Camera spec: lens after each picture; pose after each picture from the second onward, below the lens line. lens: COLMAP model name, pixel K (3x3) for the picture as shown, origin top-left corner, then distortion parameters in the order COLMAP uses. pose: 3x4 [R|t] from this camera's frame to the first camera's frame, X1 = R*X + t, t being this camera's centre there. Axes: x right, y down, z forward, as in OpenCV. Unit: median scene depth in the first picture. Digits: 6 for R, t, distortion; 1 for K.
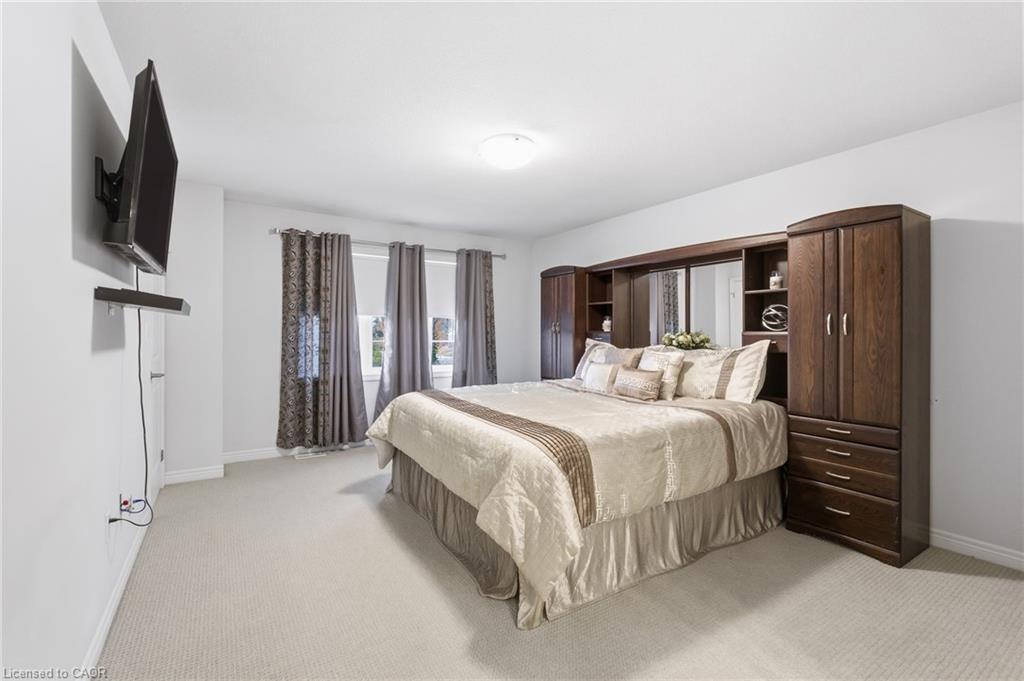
lens RADIAL K [[457.7, 0, 511.8], [0, 457.7, 334.8], [0, 0, 1]] dist [-0.002404, -0.000098]
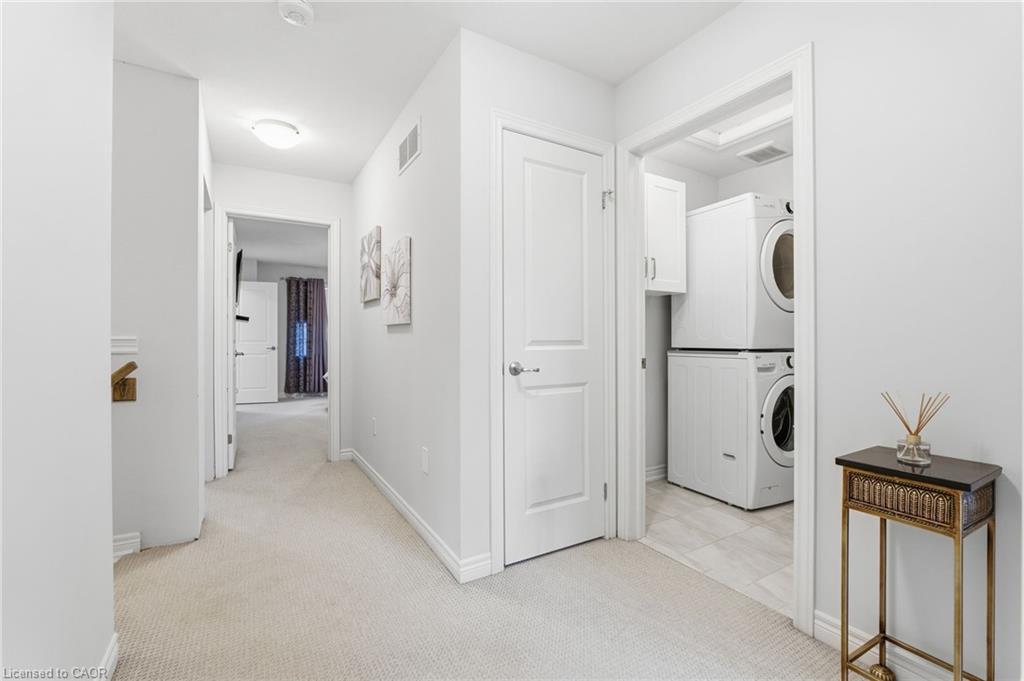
lens RADIAL K [[457.7, 0, 508.4], [0, 457.7, 339.0], [0, 0, 1]] dist [-0.002404, -0.000098]
pose [[0.999730, -0.004244, -0.022856, 0.444599], [0.004299, 0.999988, 0.002366, 0.023585], [0.022846, -0.002463, 0.999736, -0.847694]]
